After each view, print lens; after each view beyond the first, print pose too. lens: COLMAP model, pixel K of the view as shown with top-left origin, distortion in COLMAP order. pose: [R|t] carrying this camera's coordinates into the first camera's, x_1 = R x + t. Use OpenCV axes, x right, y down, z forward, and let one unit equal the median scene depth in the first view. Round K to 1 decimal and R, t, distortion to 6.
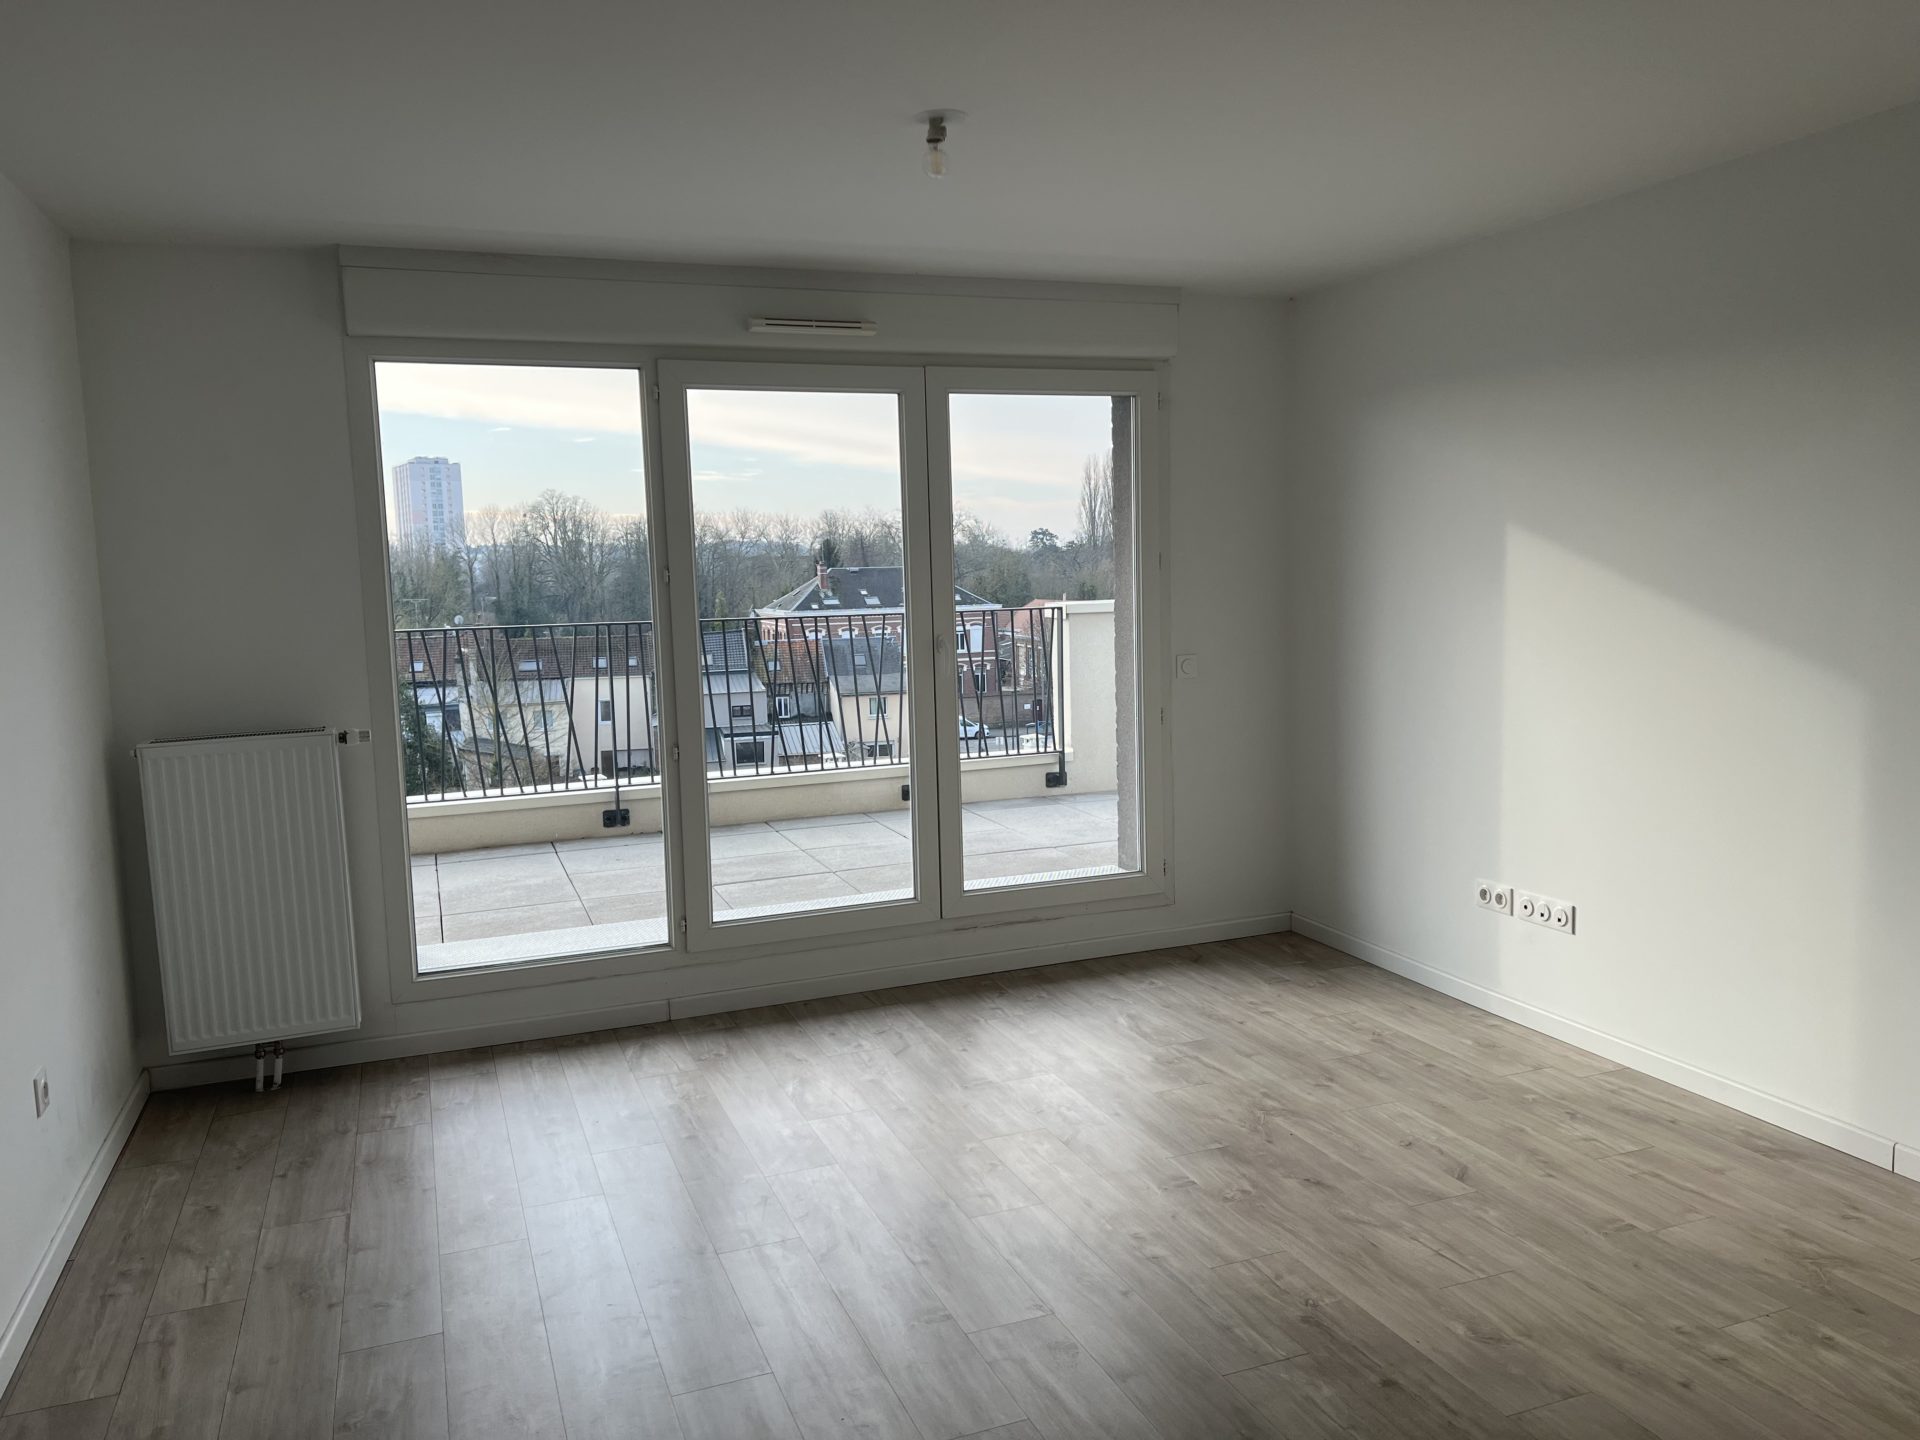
lens RADIAL K [[1441.8, 0, 975.6], [0, 1441.8, 721.2], [0, 0, 1]] dist [0.036310, -0.021985]
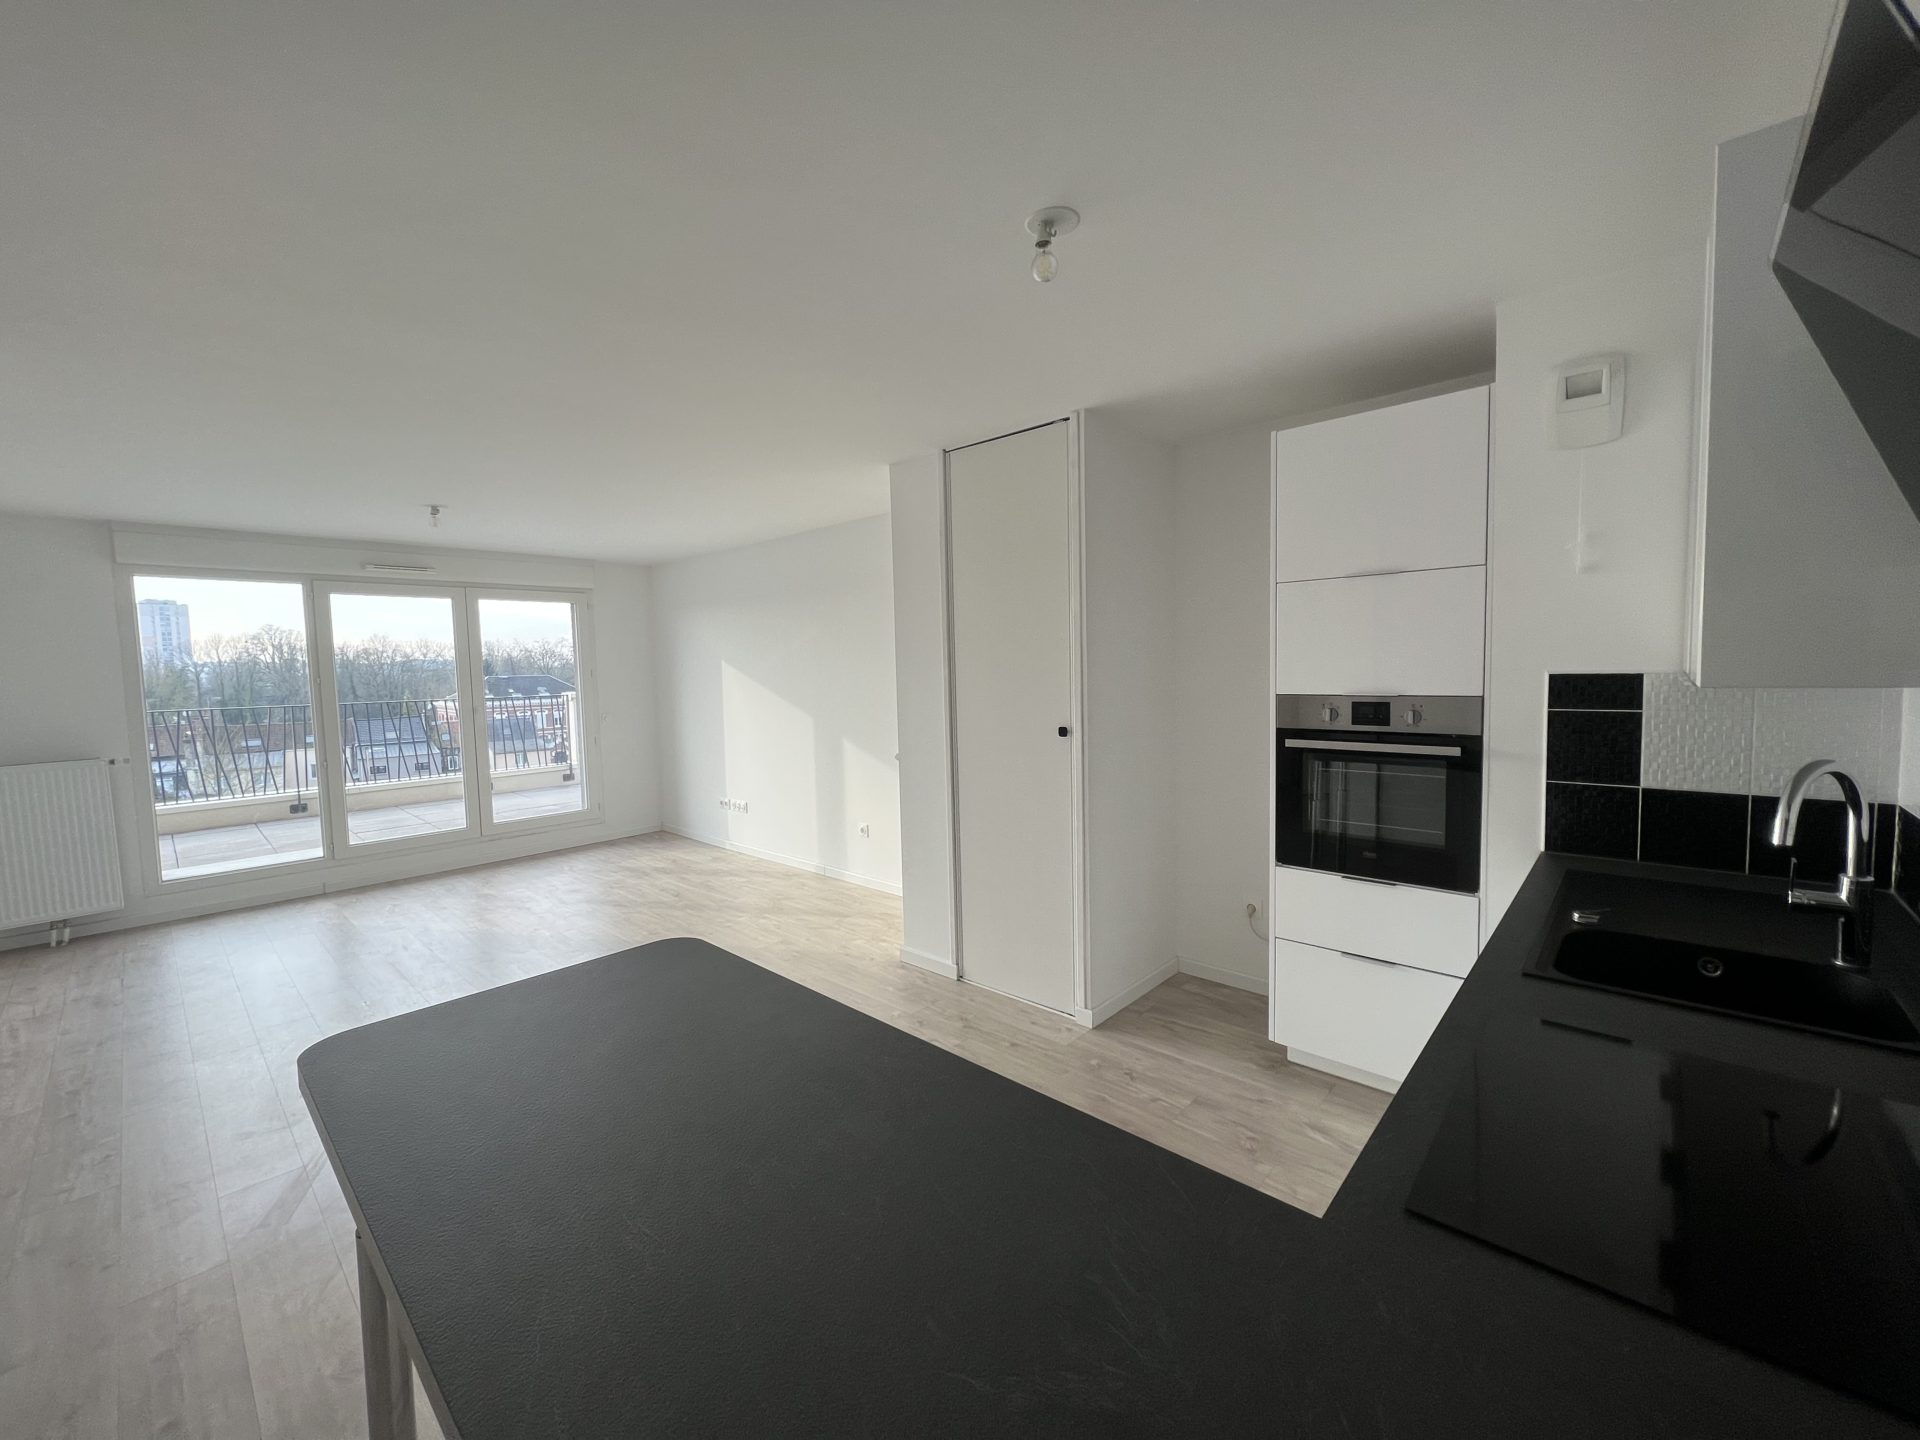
lens RADIAL K [[767.3, 0, 963.0], [0, 767.3, 716.7], [0, 0, 1]] dist [-0.000609, 0.000915]
pose [[0.900621, -0.024339, 0.433923, 0.137794], [0.047360, 0.997981, -0.042321, 0.041172], [-0.432017, 0.058666, 0.899956, -0.391264]]
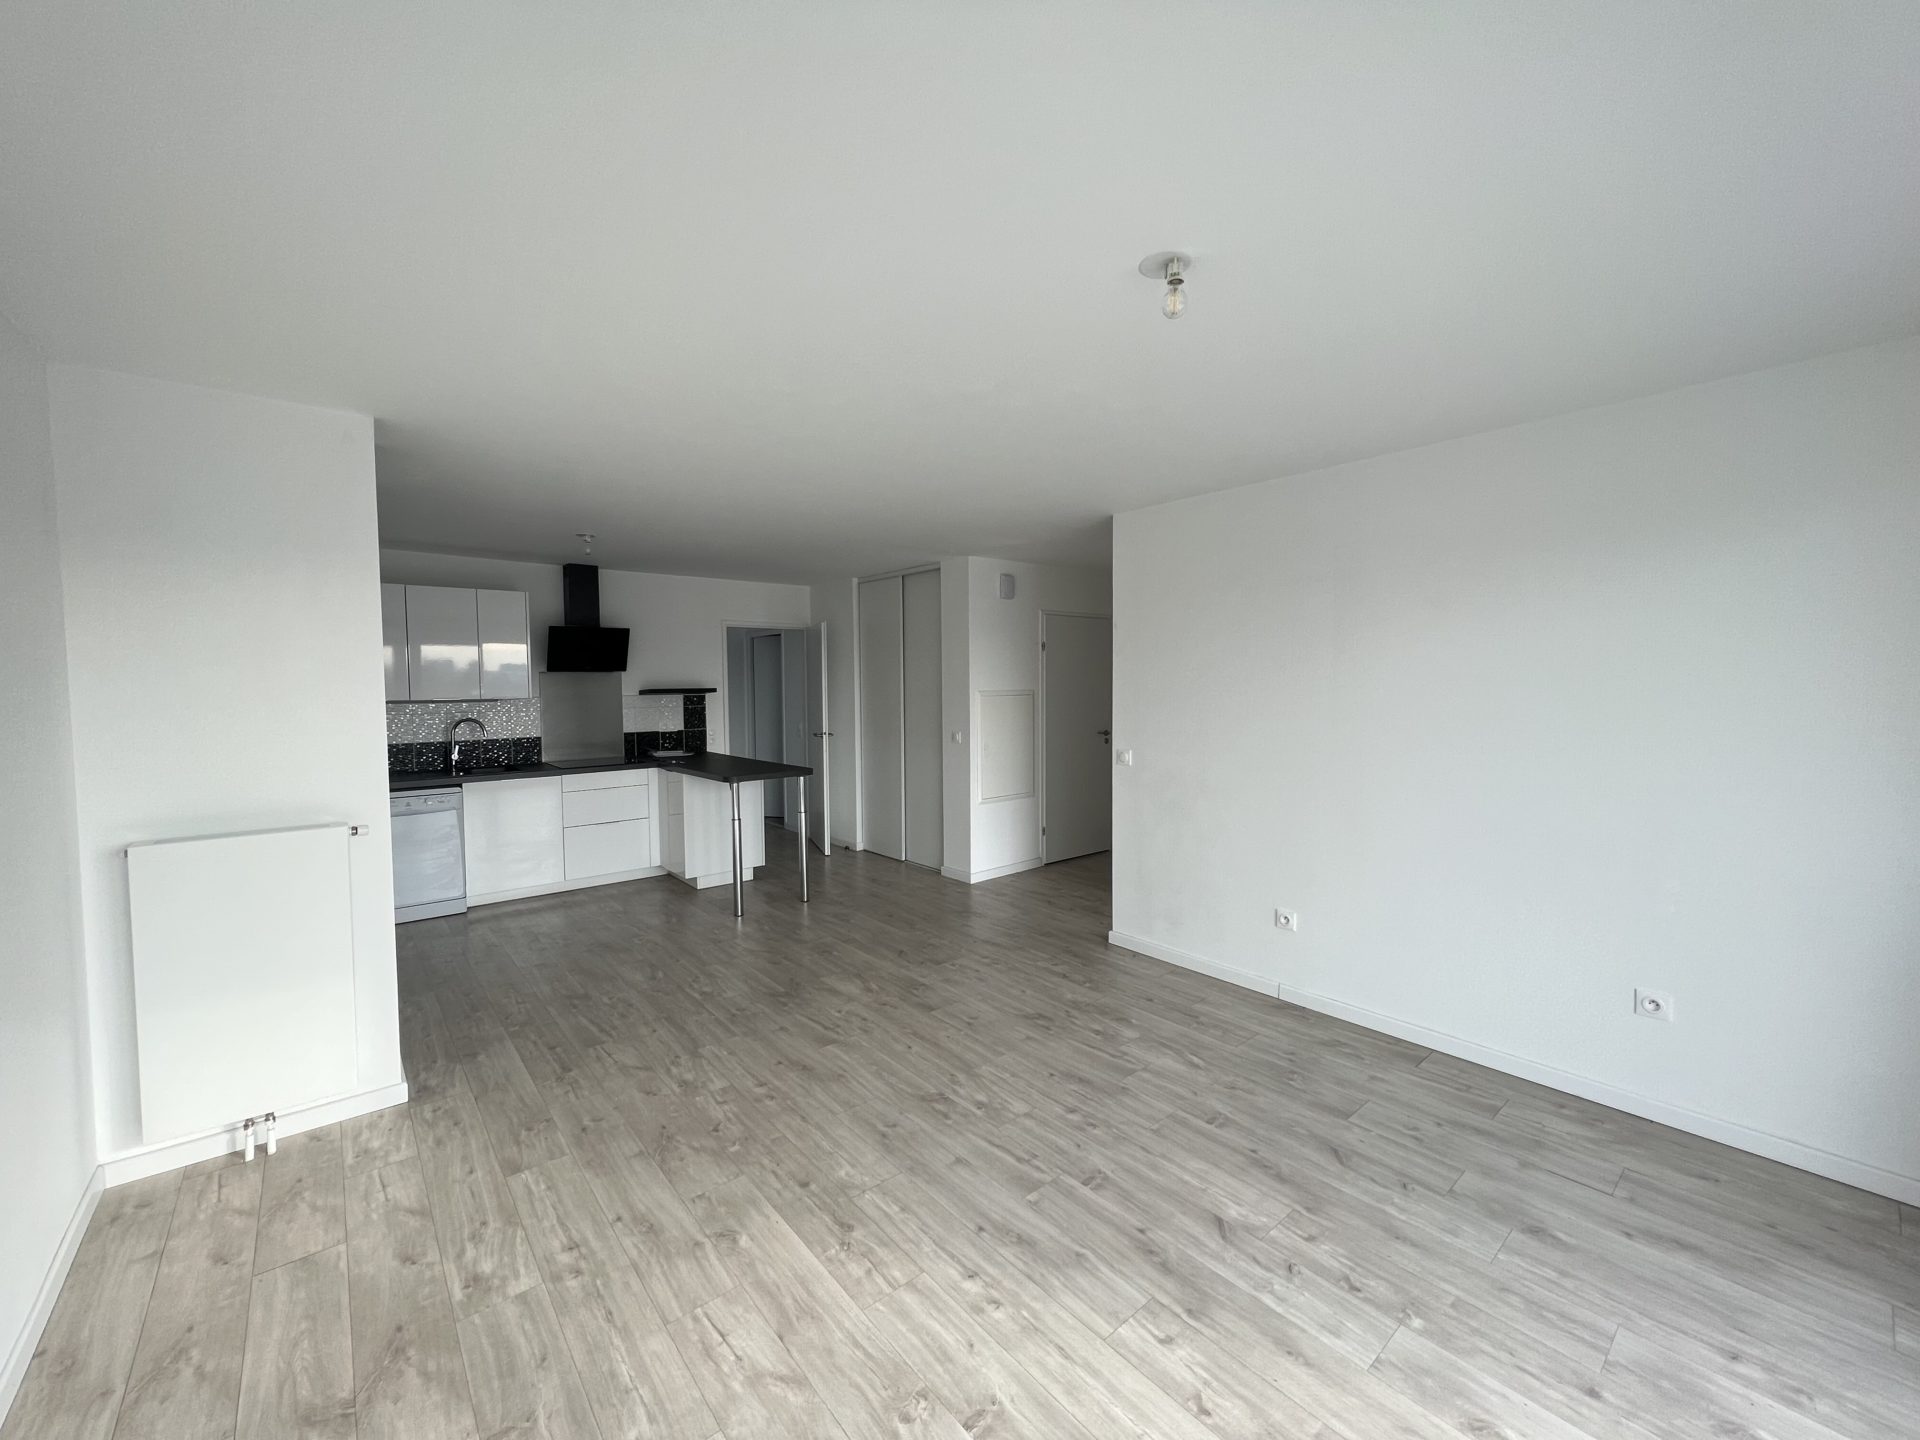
lens RADIAL K [[767.3, 0, 955.4], [0, 767.3, 718.3], [0, 0, 1]] dist [-0.000609, 0.000915]
pose [[-0.950625, 0.049983, -0.306290, 0.187858], [0.000730, 0.987302, 0.158852, -0.110787], [0.310340, 0.150785, -0.938591, 0.932073]]
